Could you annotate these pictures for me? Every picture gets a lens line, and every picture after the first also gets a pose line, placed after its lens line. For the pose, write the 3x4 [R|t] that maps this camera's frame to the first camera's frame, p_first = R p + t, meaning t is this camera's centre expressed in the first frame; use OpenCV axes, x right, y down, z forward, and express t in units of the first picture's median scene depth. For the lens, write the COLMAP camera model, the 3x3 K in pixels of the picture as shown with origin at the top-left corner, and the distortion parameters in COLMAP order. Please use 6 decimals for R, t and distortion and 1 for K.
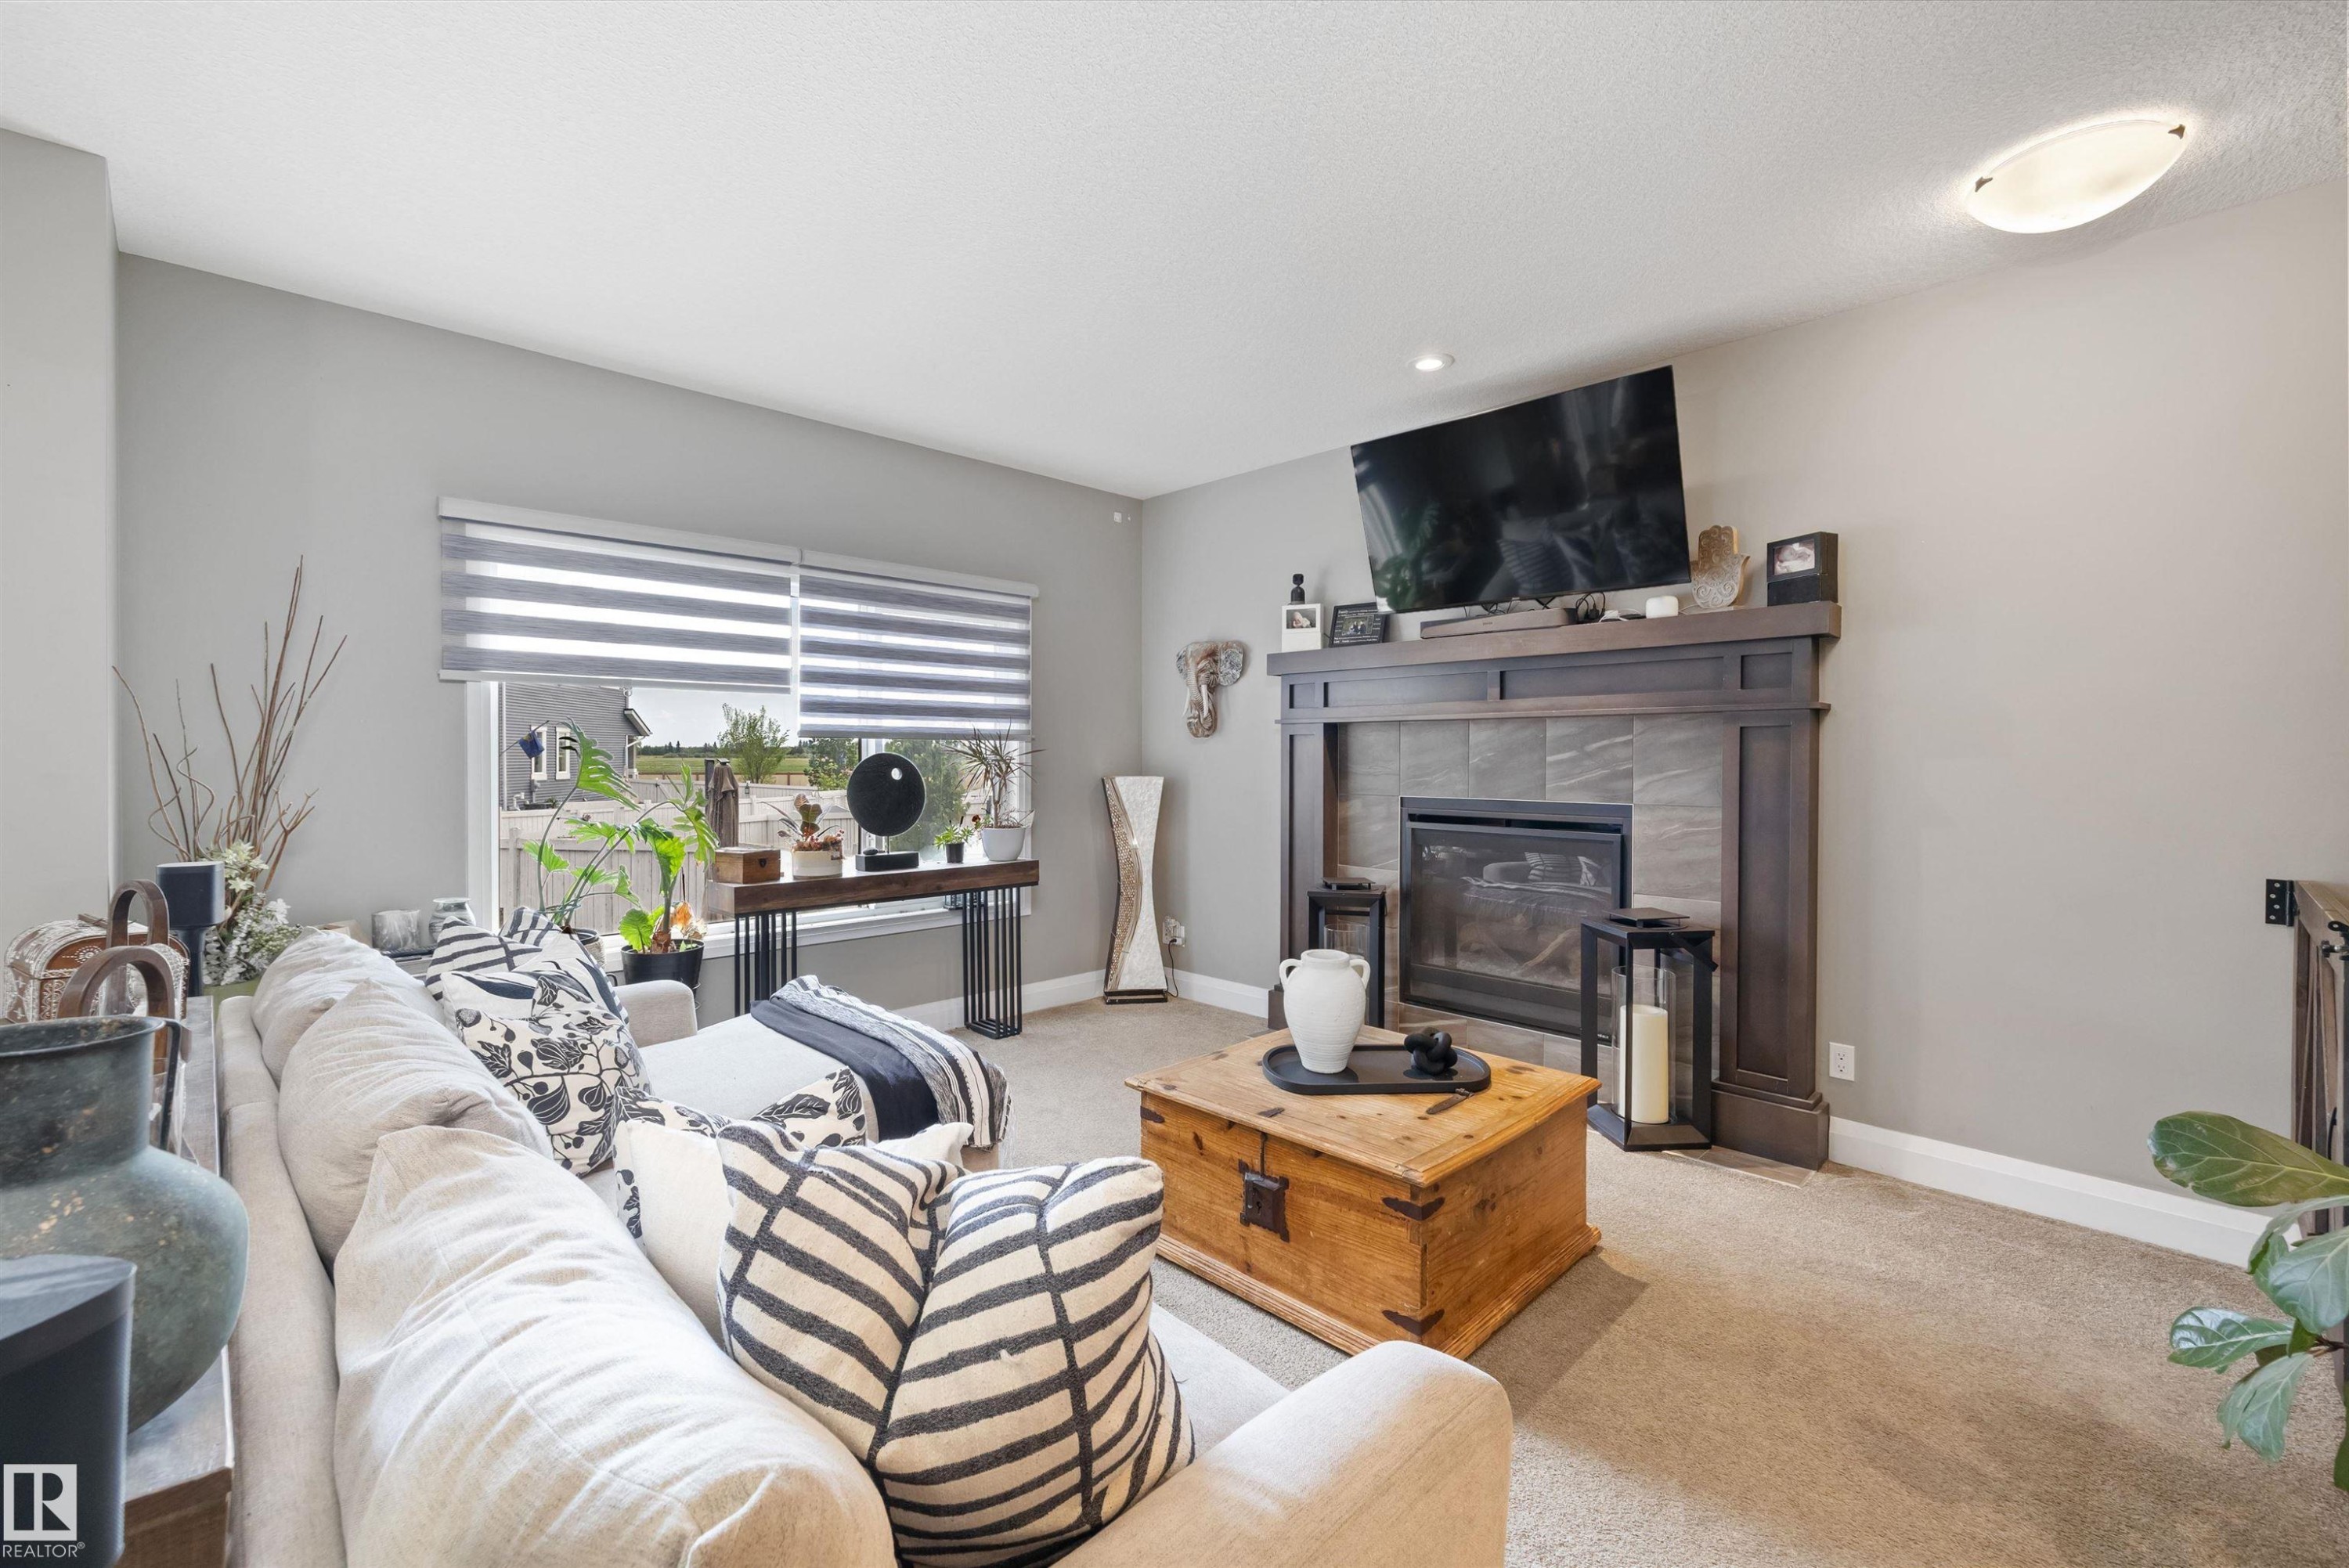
lens RADIAL K [[993.9, 0, 1182.1], [0, 993.9, 759.8], [0, 0, 1]] dist [0.001413, 0.001256]
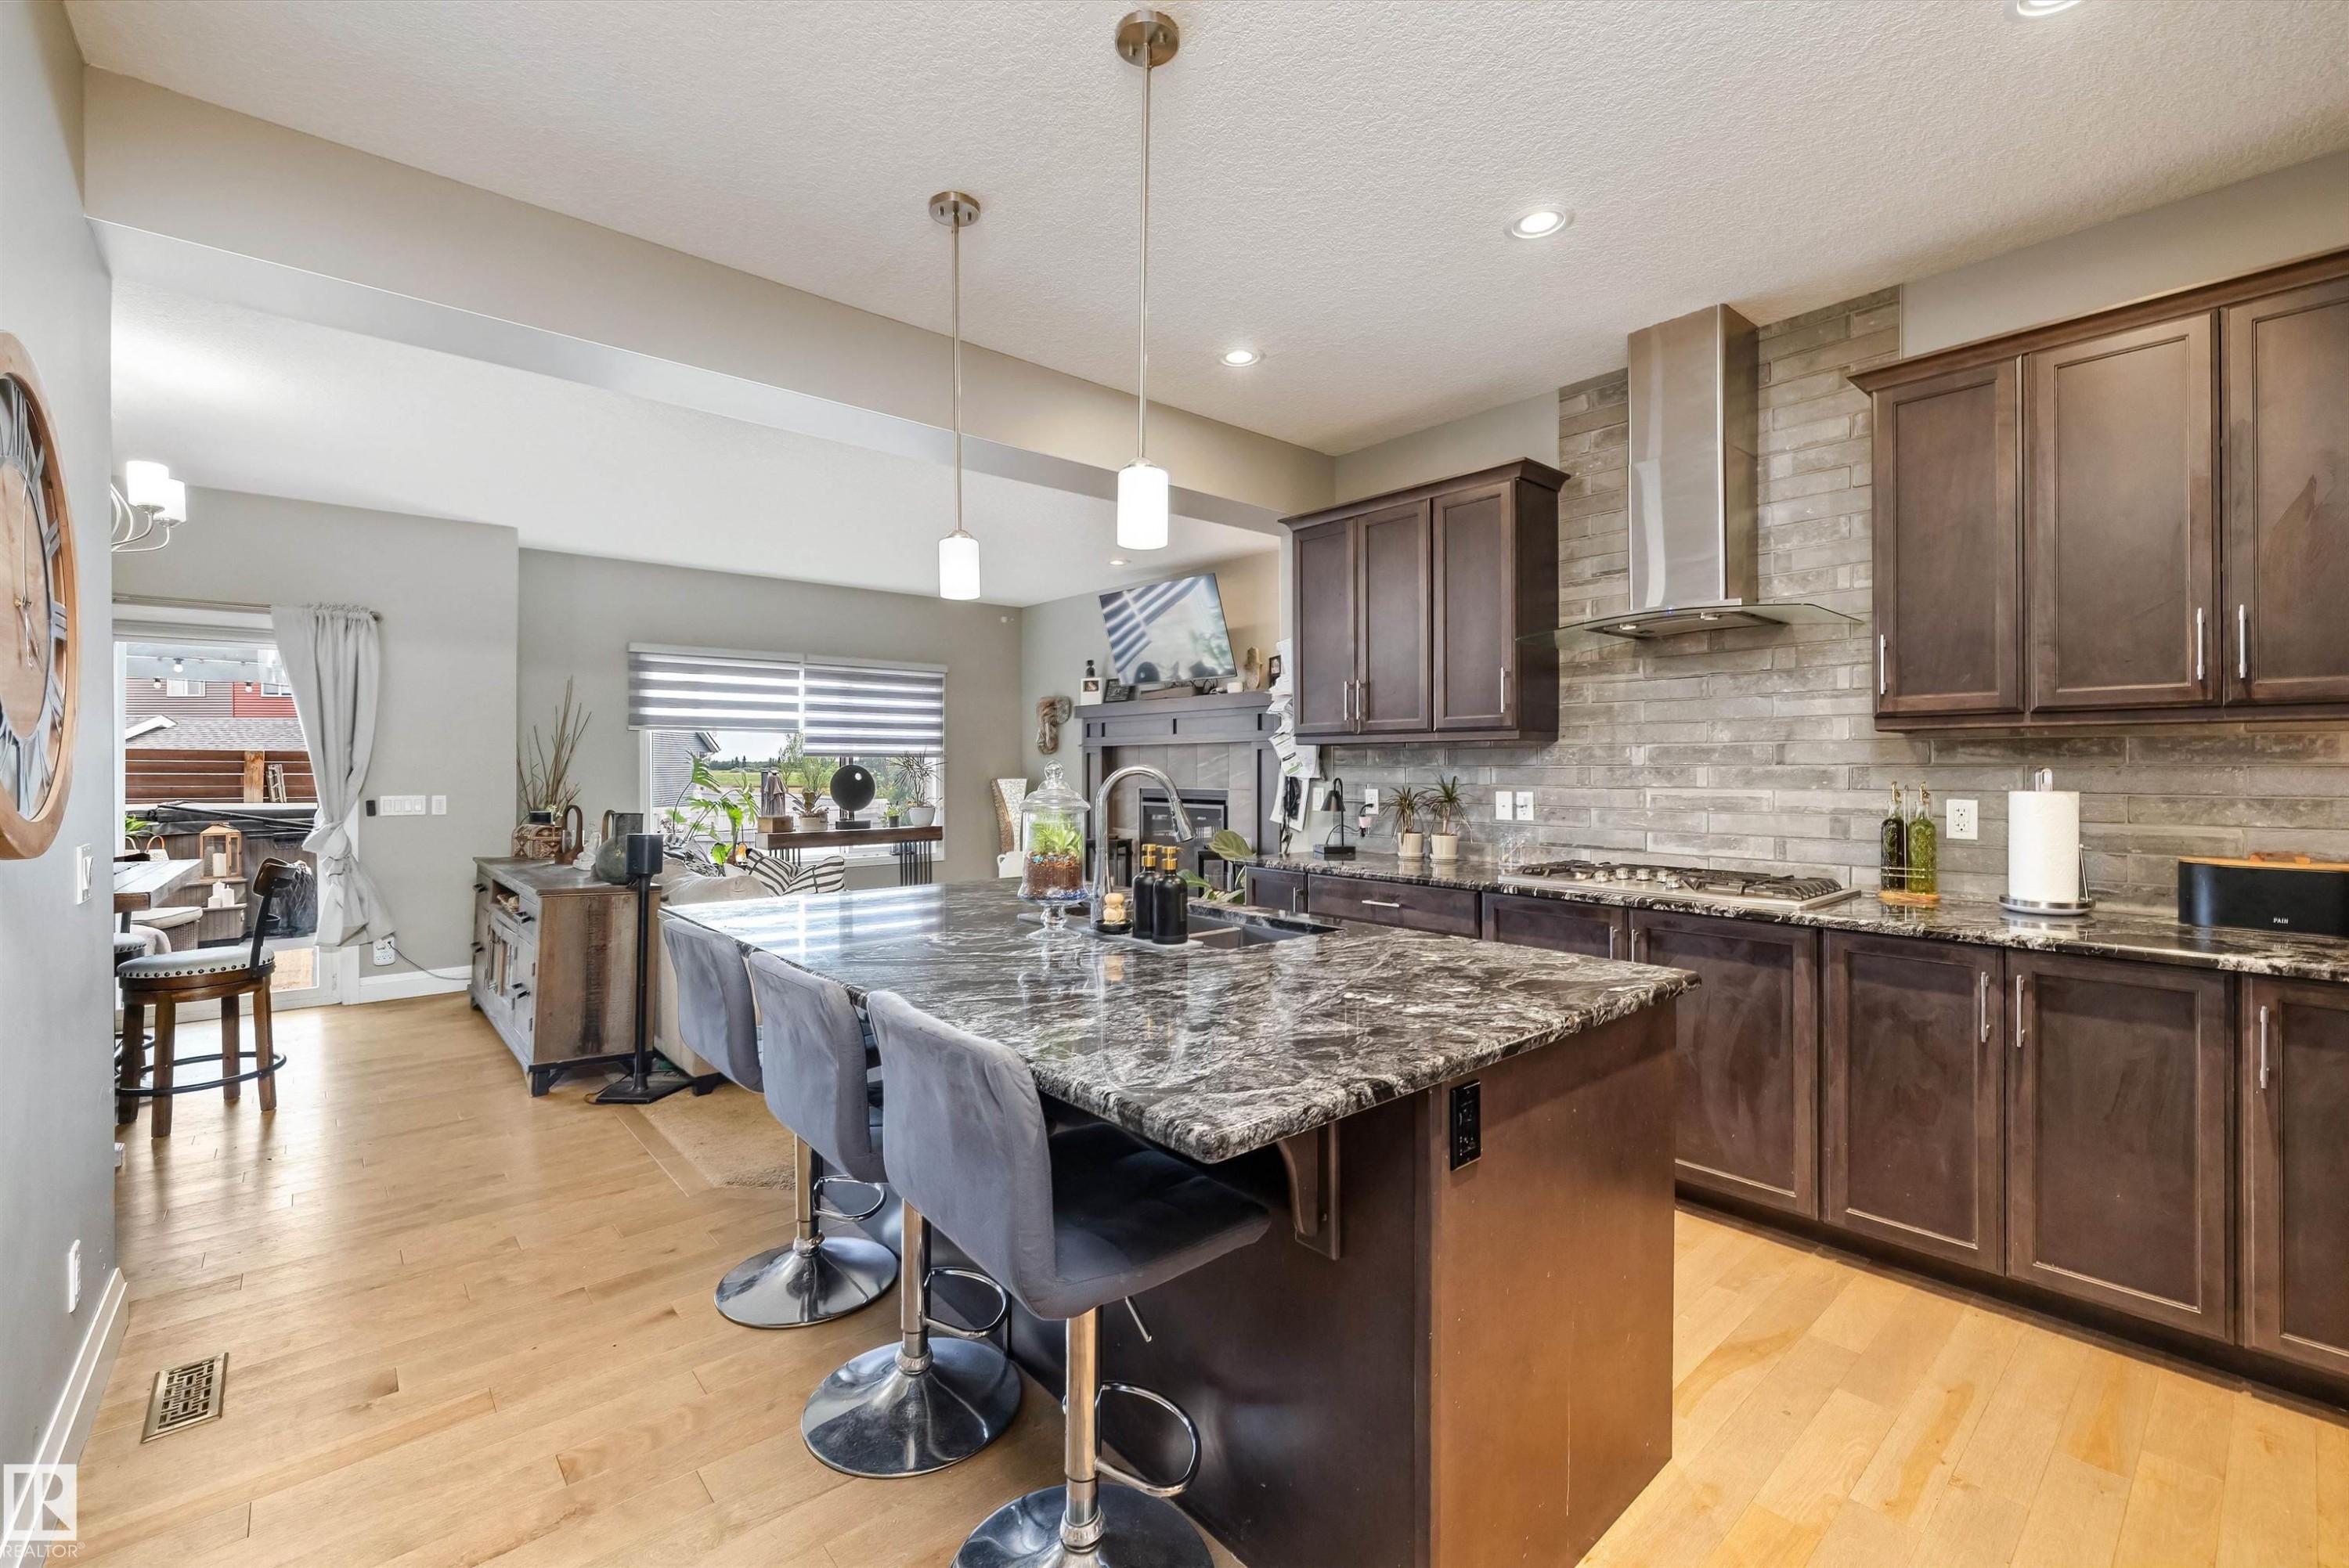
lens RADIAL K [[993.9, 0, 1169.6], [0, 993.9, 773.7], [0, 0, 1]] dist [0.001413, 0.001256]
pose [[0.997880, -0.003490, -0.064984, 0.407303], [0.003547, 0.999993, 0.000765, 0.010238], [0.064981, -0.000994, 0.997886, -0.788531]]
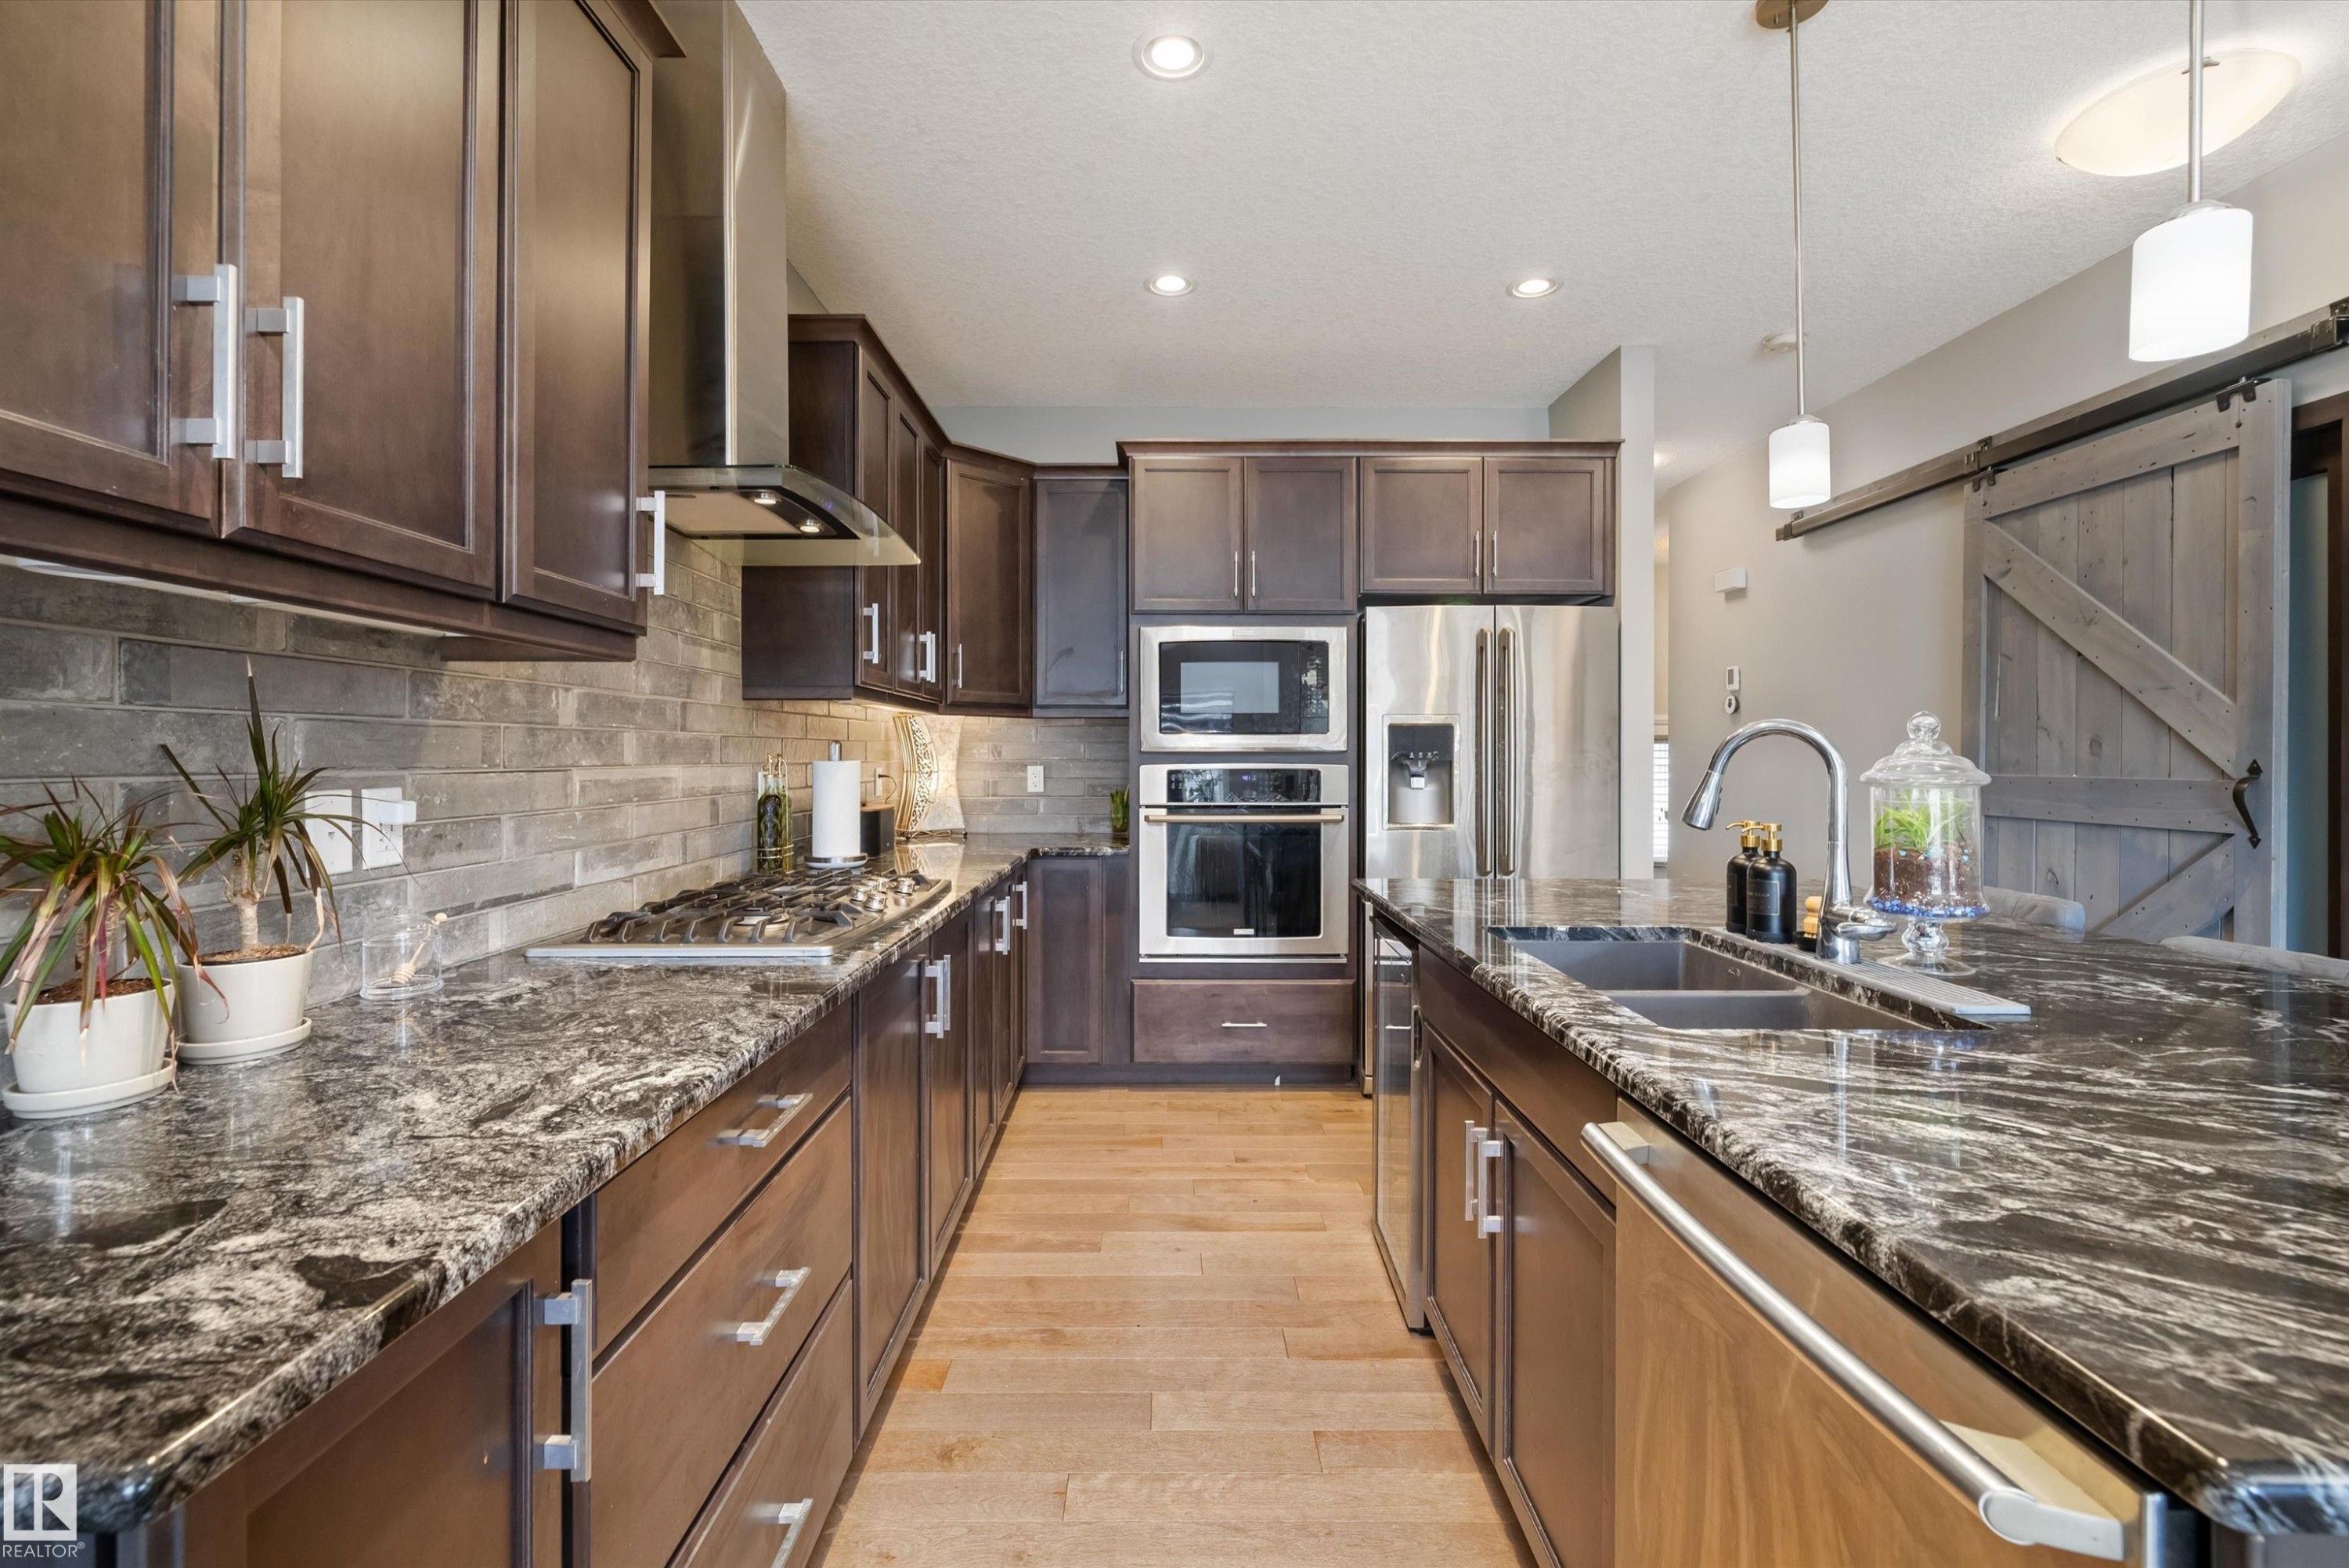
lens RADIAL K [[993.9, 0, 1166.0], [0, 993.9, 755.9], [0, 0, 1]] dist [0.001413, 0.001256]
pose [[-0.724749, -0.003226, 0.689006, 0.250382], [0.001915, 0.999976, 0.006696, 0.016160], [-0.689011, 0.006173, -0.724725, 0.220353]]
